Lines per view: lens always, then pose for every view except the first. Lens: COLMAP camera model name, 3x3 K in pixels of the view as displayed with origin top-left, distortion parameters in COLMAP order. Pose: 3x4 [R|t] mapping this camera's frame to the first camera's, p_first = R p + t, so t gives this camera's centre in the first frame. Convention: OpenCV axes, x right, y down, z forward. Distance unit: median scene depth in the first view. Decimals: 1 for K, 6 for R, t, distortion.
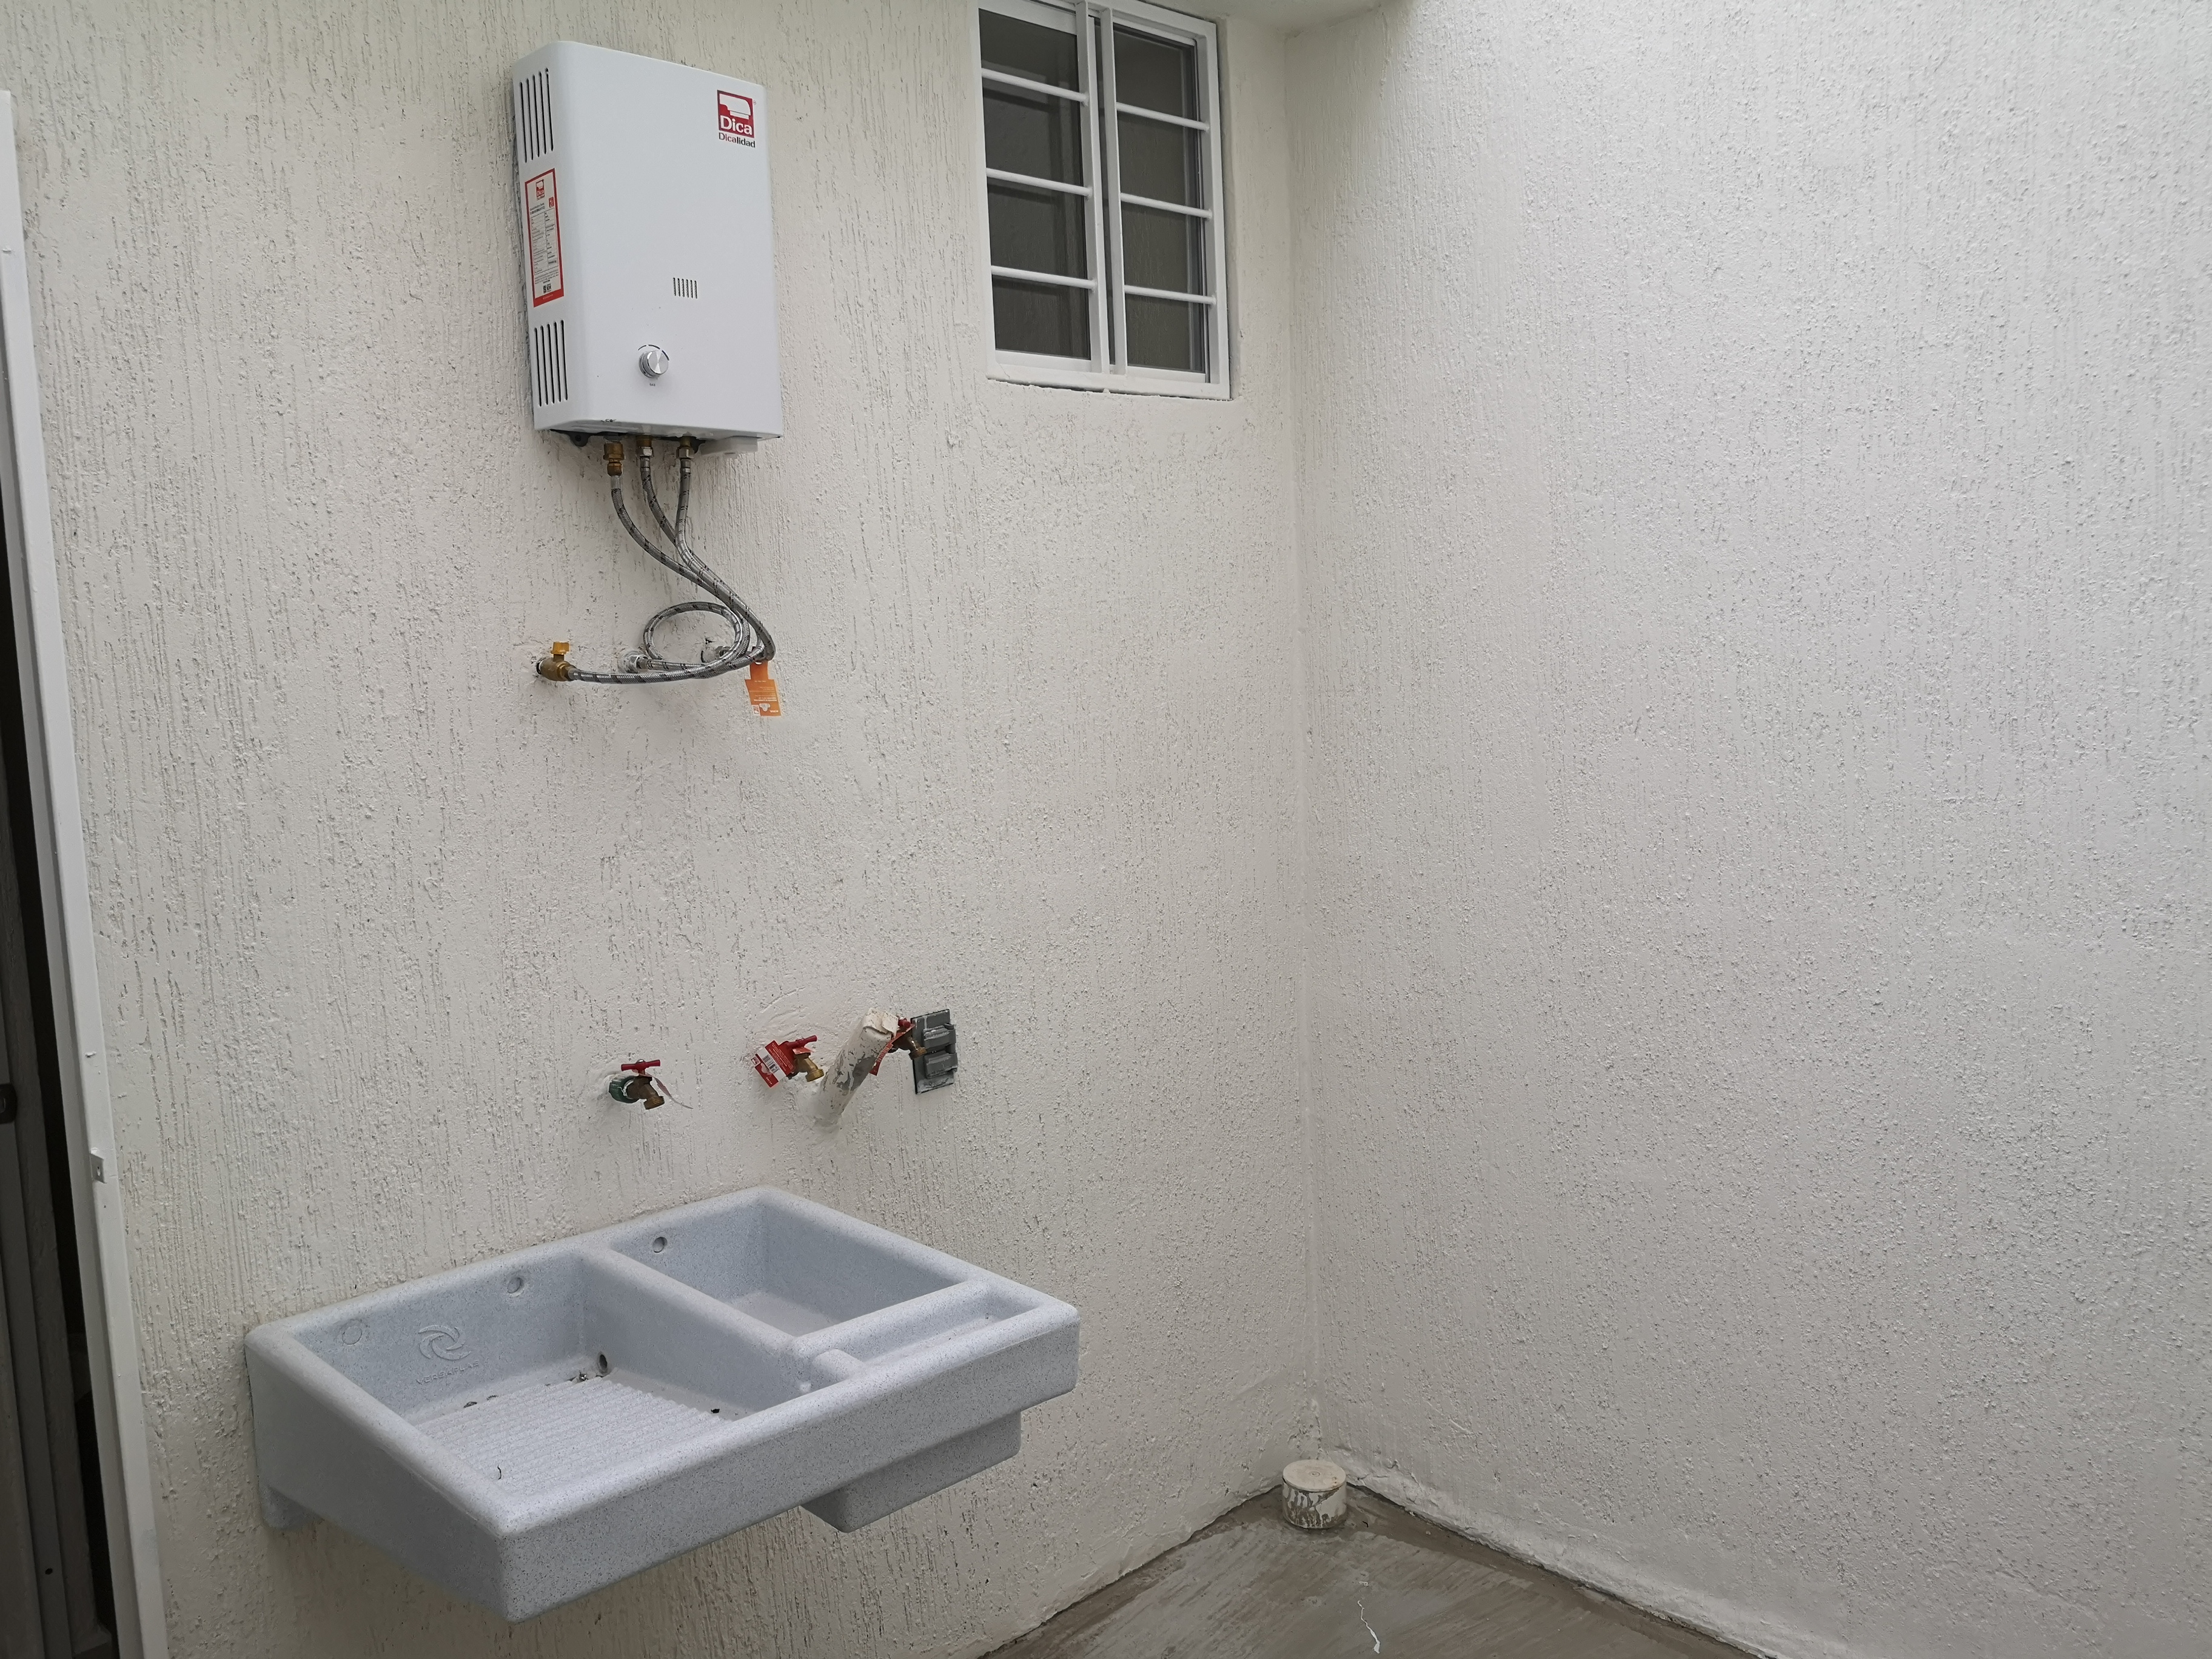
lens RADIAL K [[1725.6, 0, 1106.0], [0, 1725.6, 829.5], [0, 0, 1]] dist [0.004776, -0.009609]
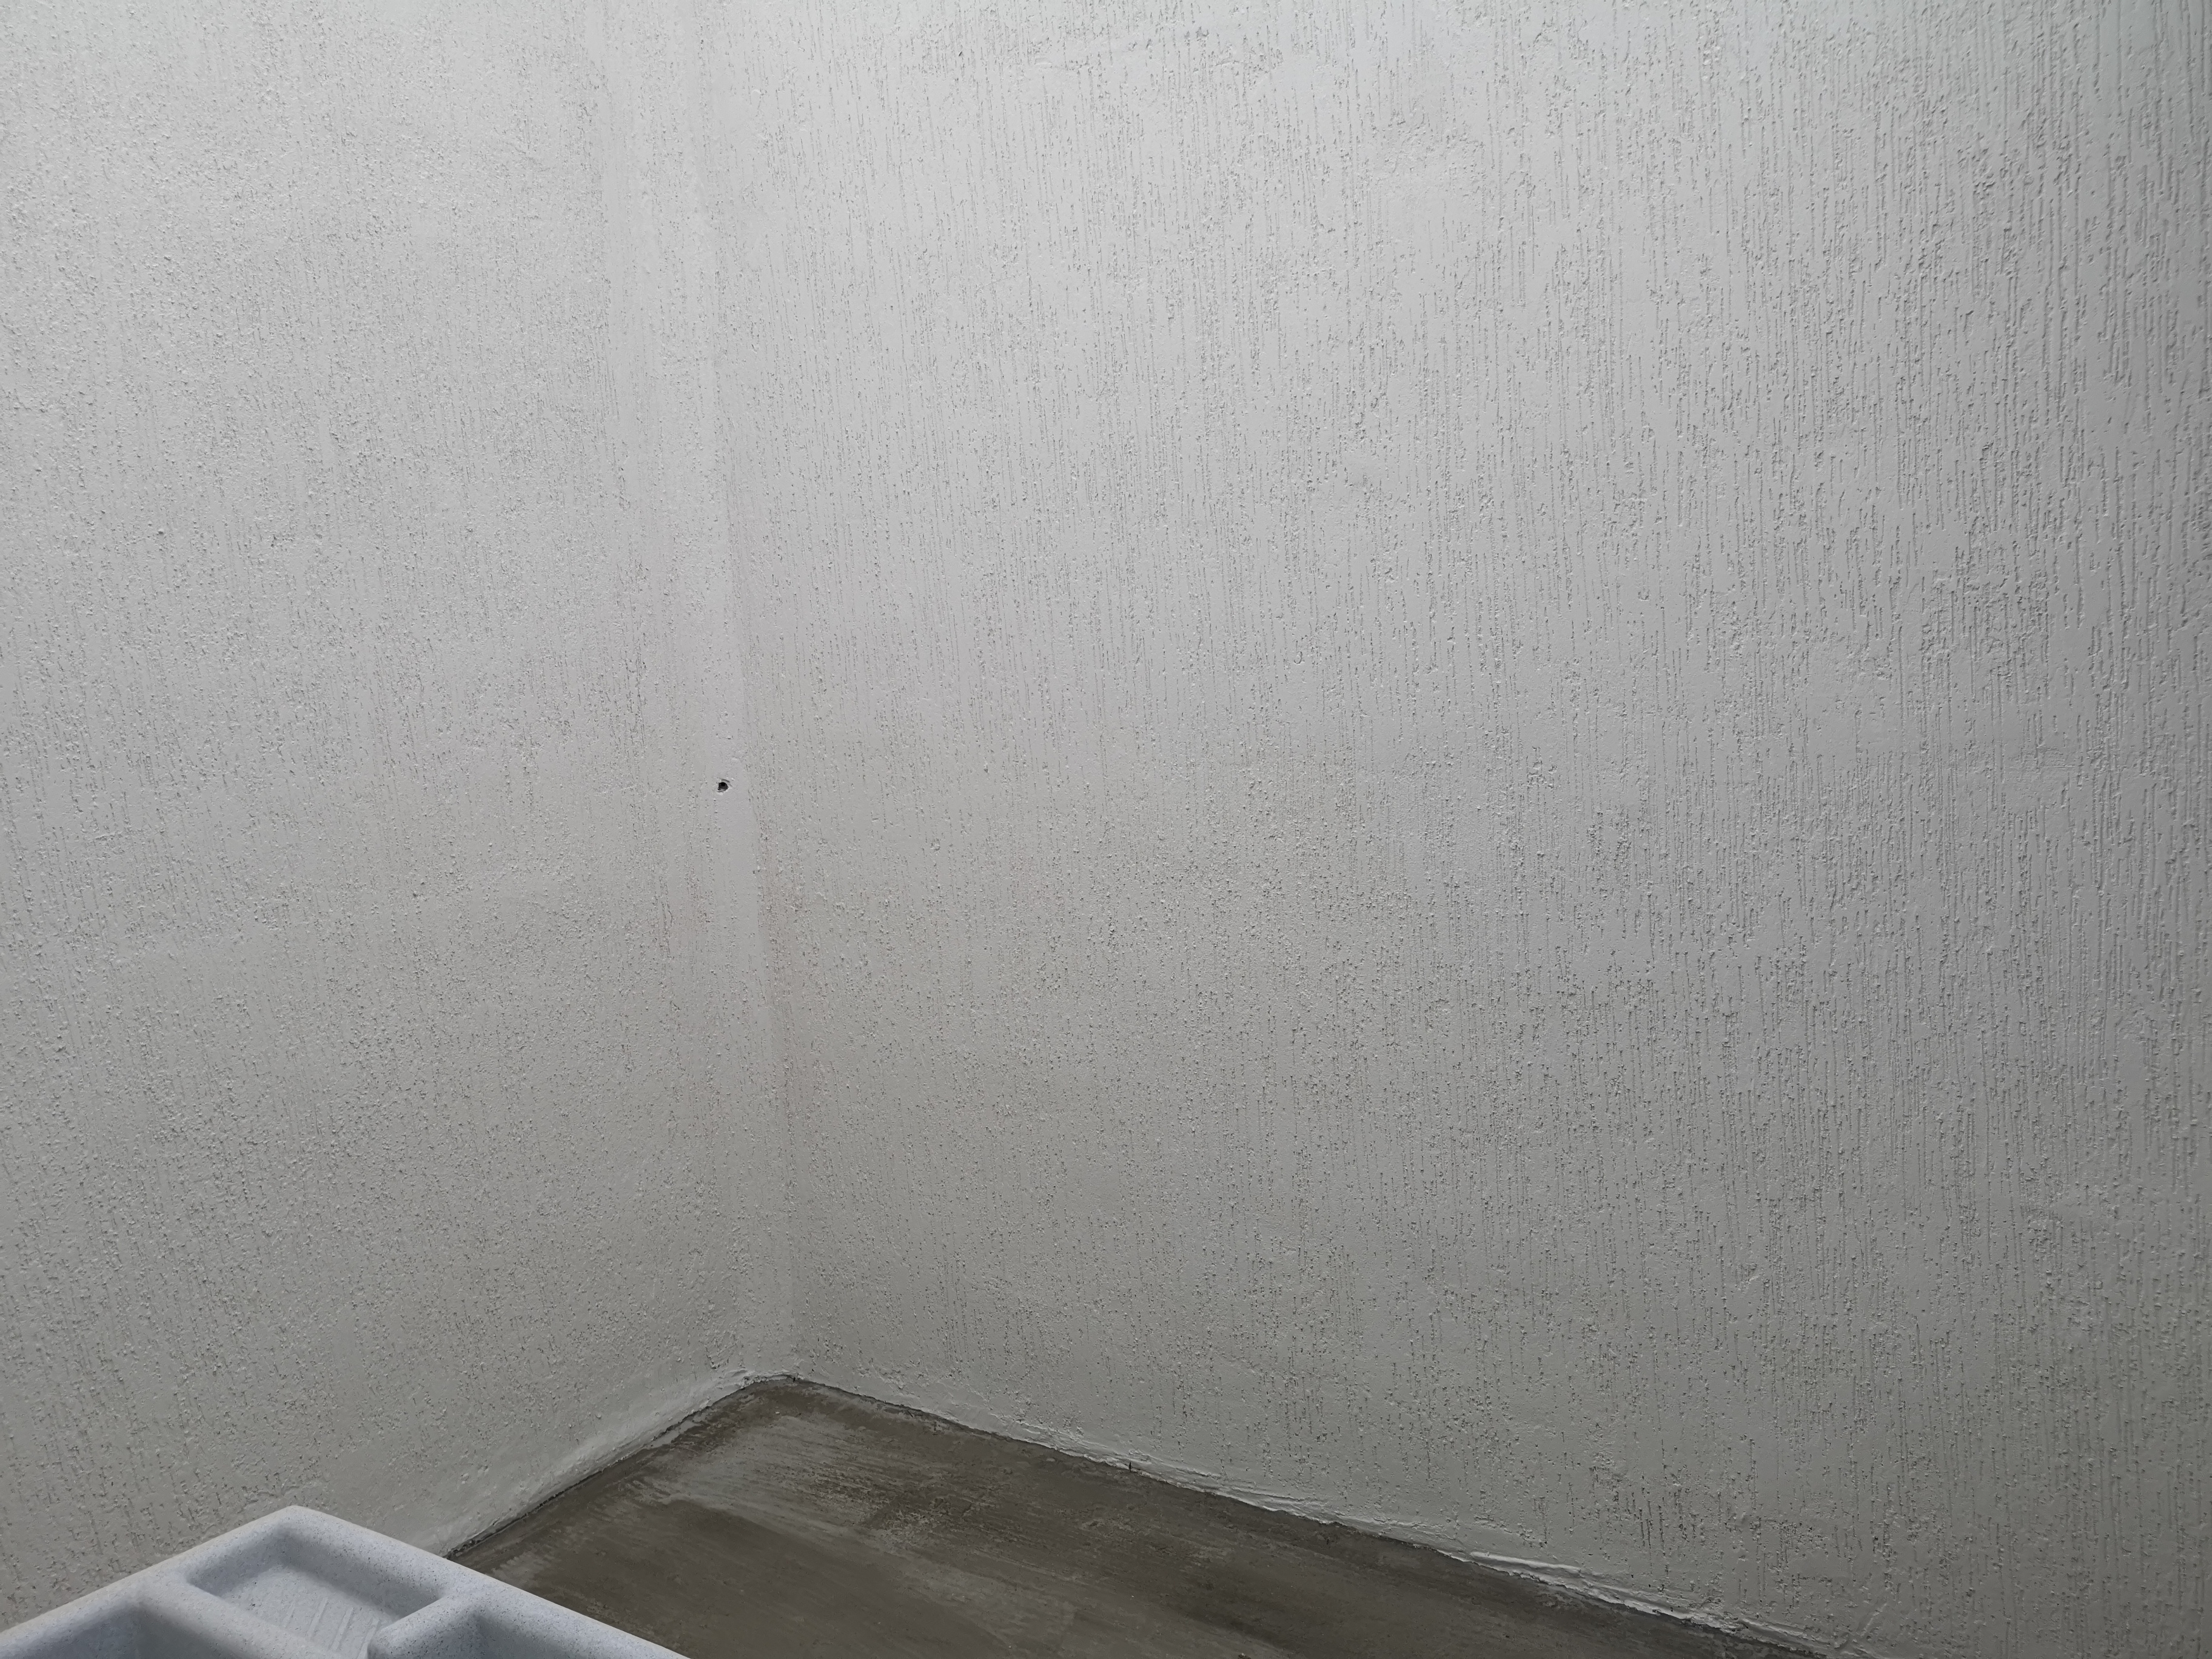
lens RADIAL K [[1725.6, 0, 1106.0], [0, 1725.6, 829.5], [0, 0, 1]] dist [0.004776, -0.009609]
pose [[-0.190690, -0.079914, 0.978392, -0.696327], [0.158590, 0.981080, 0.111043, -0.043448], [-0.968755, 0.176338, -0.174409, 0.602307]]
